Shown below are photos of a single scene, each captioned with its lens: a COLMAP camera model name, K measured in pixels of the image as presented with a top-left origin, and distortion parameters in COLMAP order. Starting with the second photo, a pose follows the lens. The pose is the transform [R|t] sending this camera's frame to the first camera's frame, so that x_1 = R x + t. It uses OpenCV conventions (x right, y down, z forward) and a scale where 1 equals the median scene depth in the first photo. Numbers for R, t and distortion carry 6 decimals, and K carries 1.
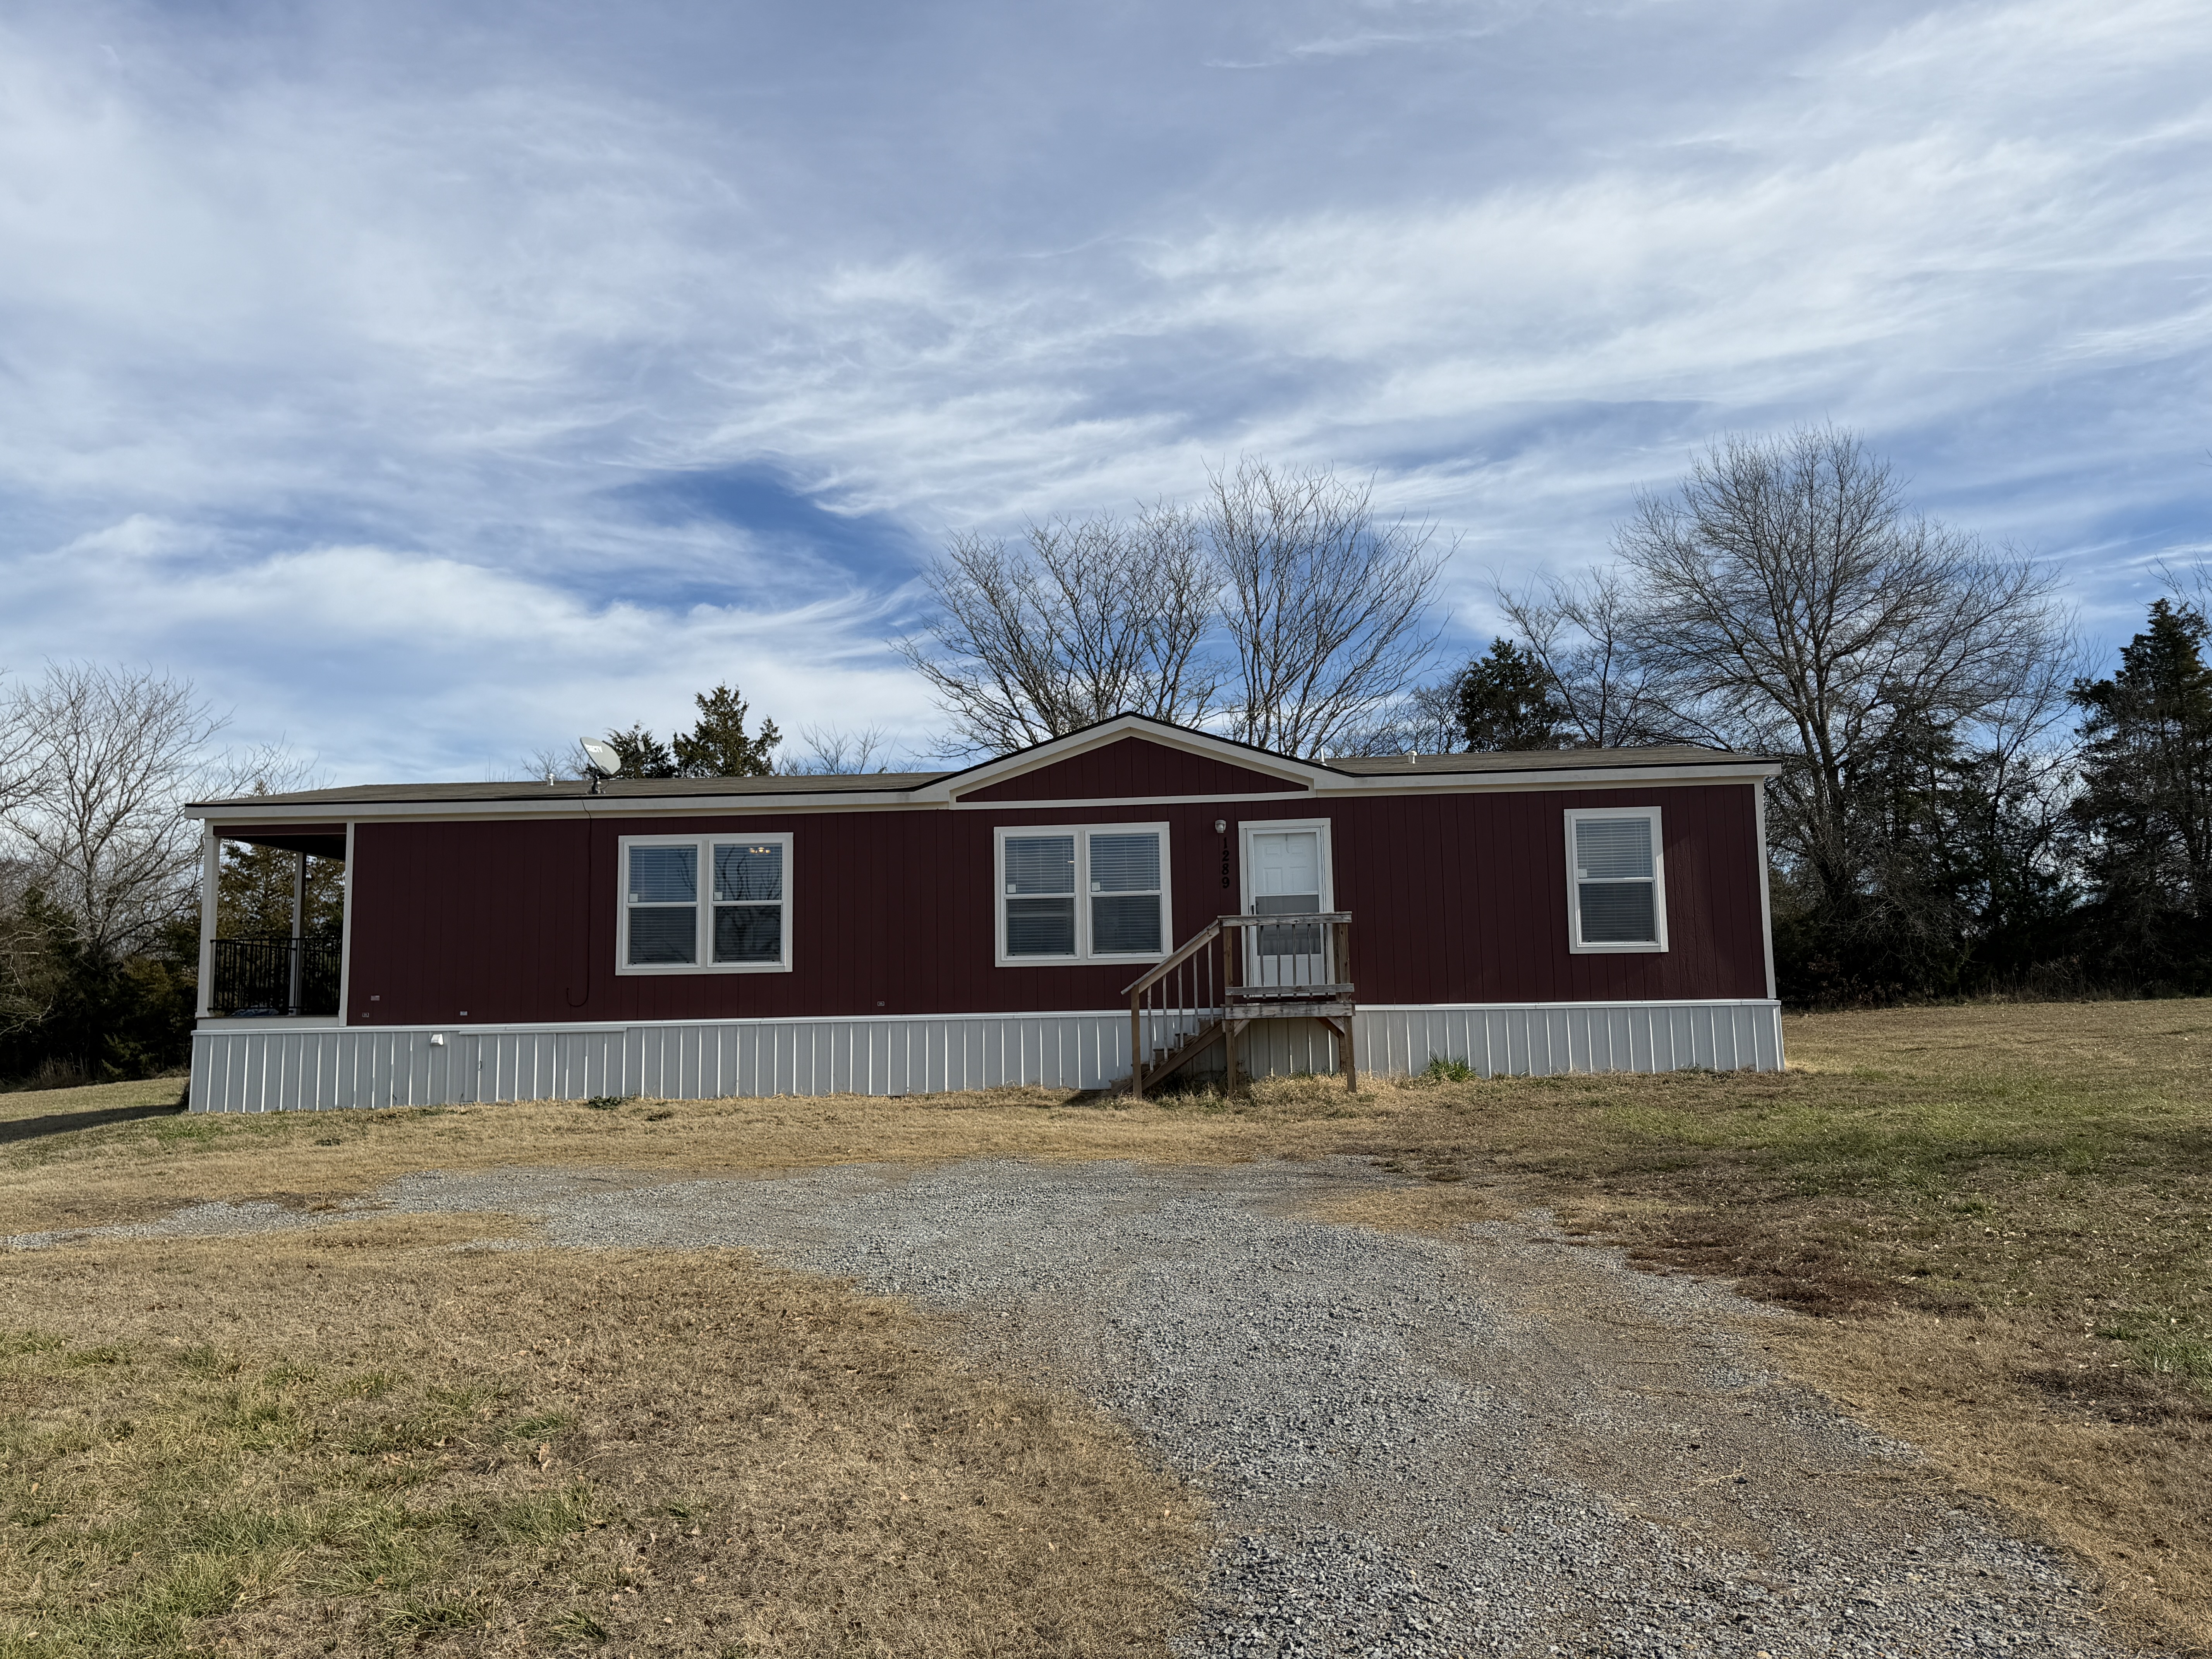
lens RADIAL K [[1745.4, 0, 1106.0], [0, 1745.4, 829.5], [0, 0, 1]] dist [0.055147, -0.159651]
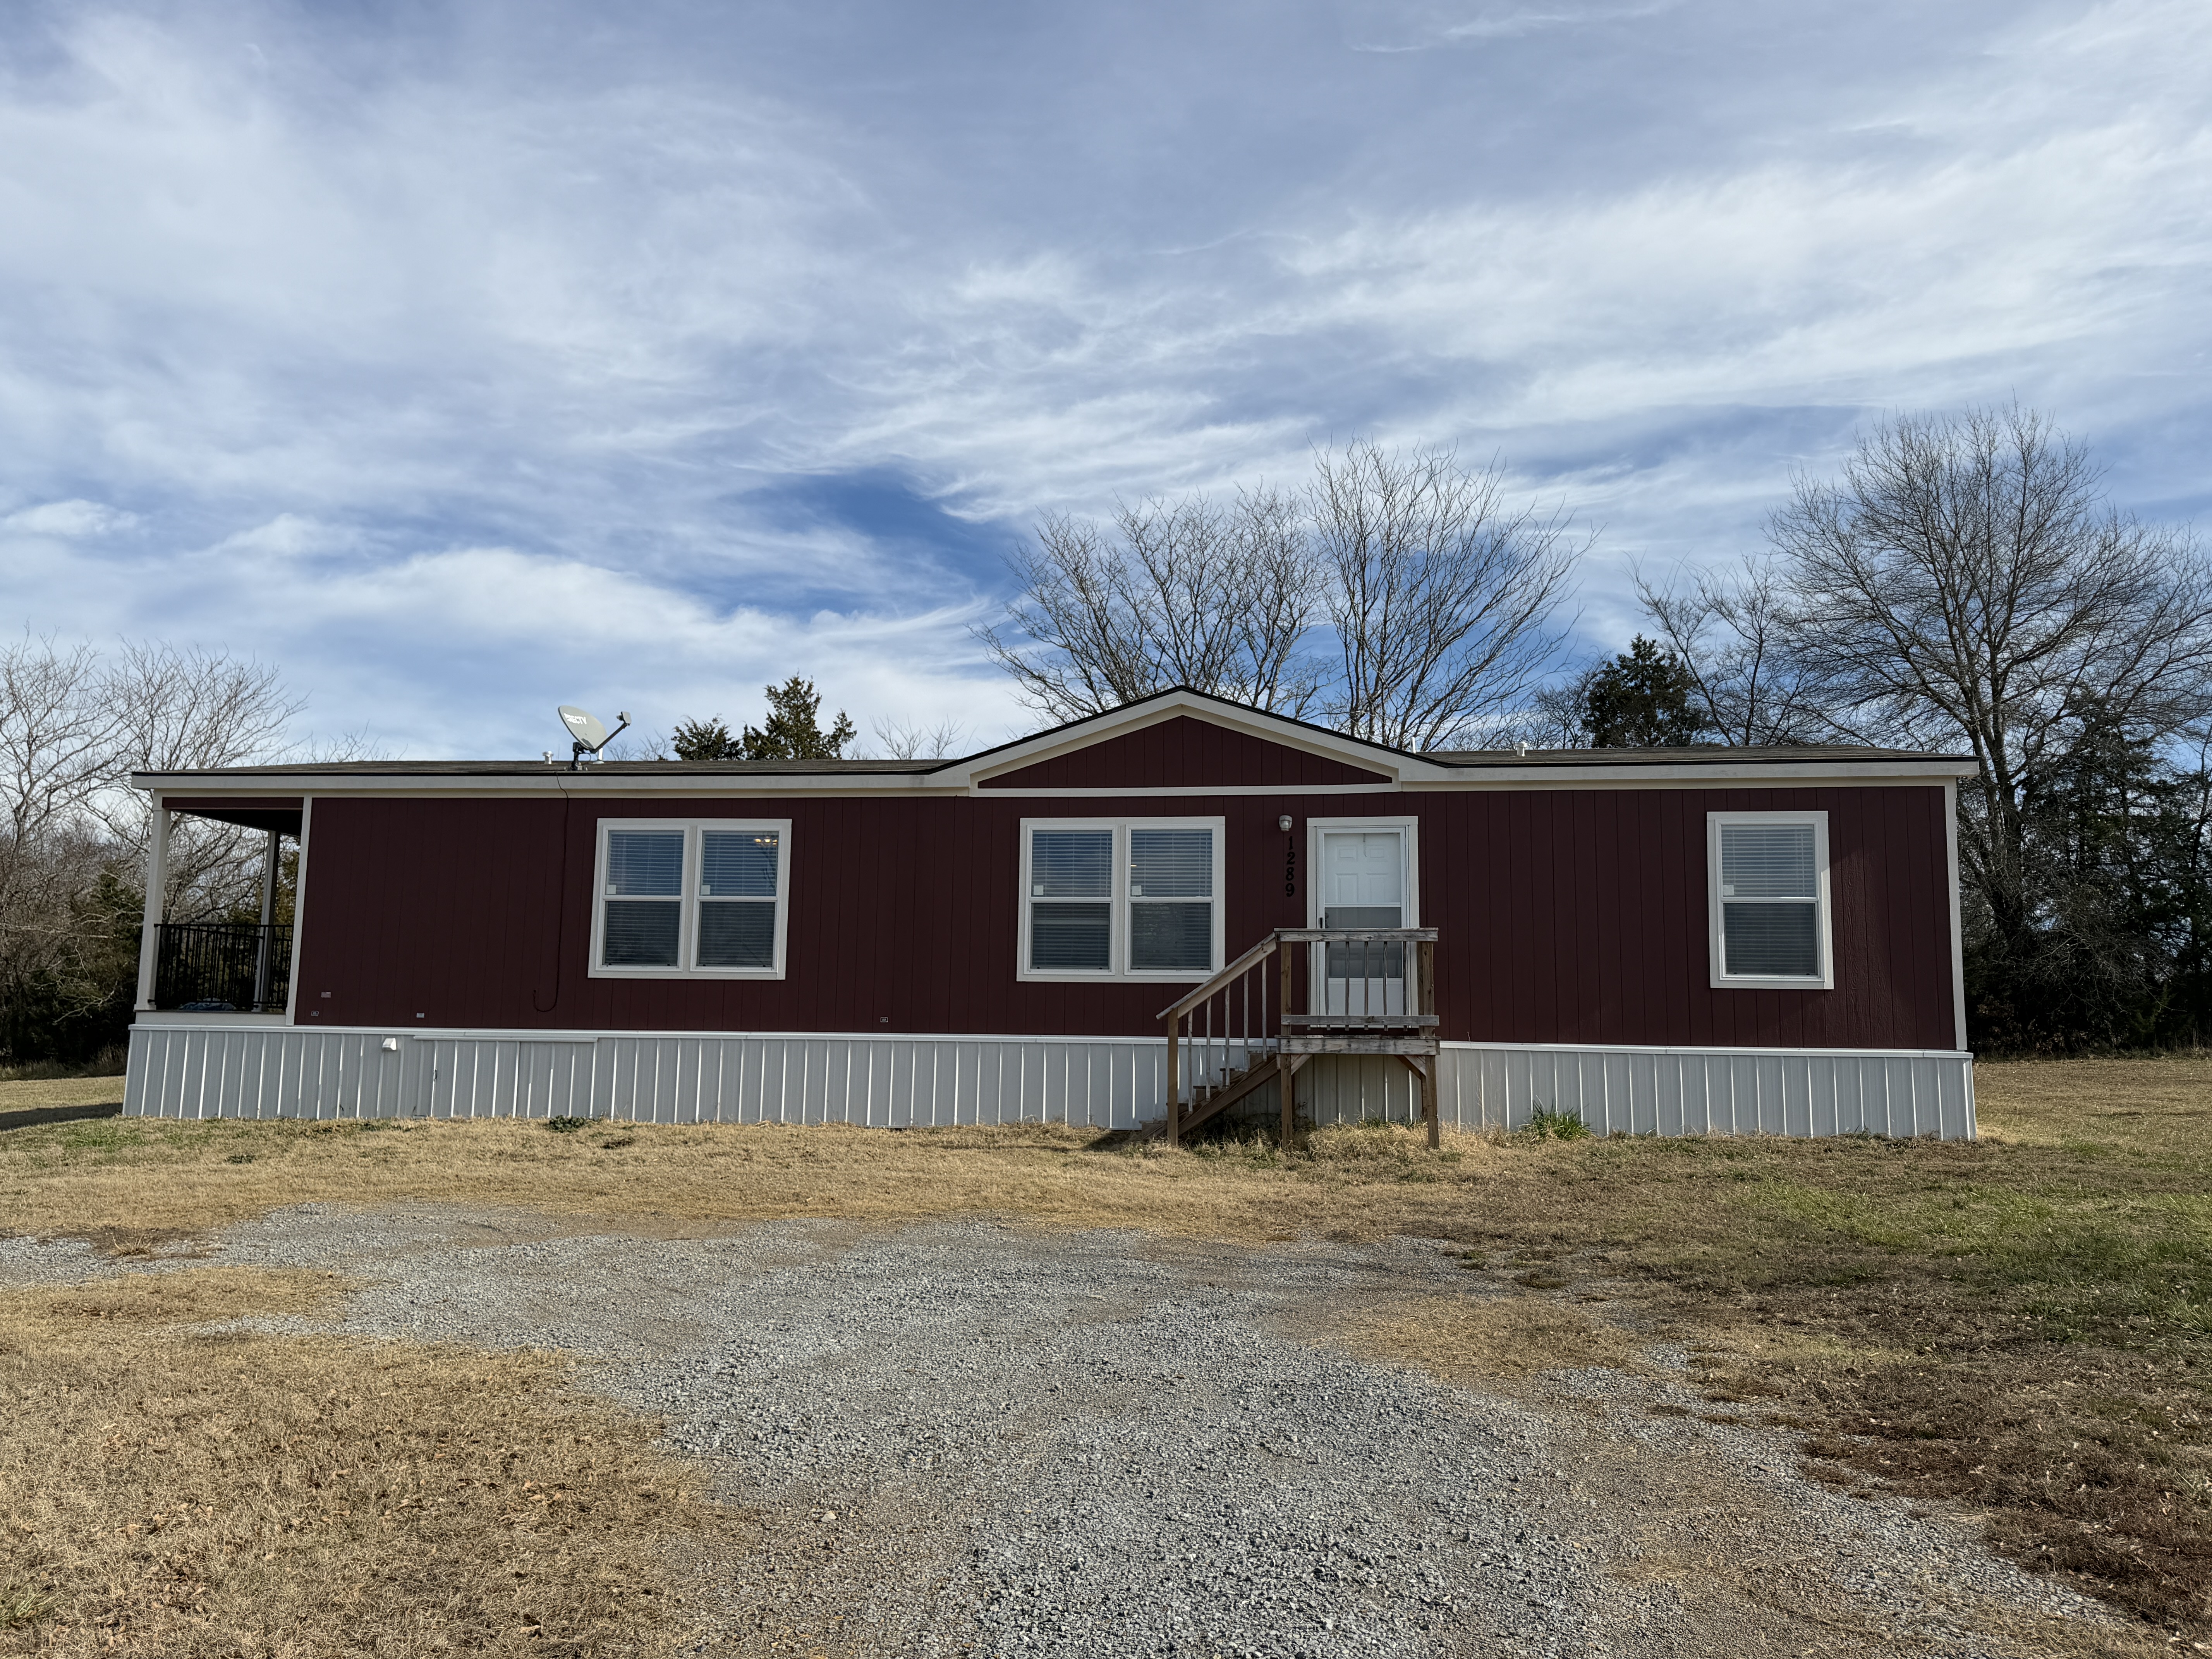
lens RADIAL K [[1756.1, 0, 1083.6], [0, 1756.1, 859.4], [0, 0, 1]] dist [0.105770, -0.265988]
pose [[0.996602, 0.026128, -0.078109, 0.033897], [-0.025406, 0.999625, 0.010215, 0.009360], [0.078347, -0.008196, 0.996892, 0.144384]]
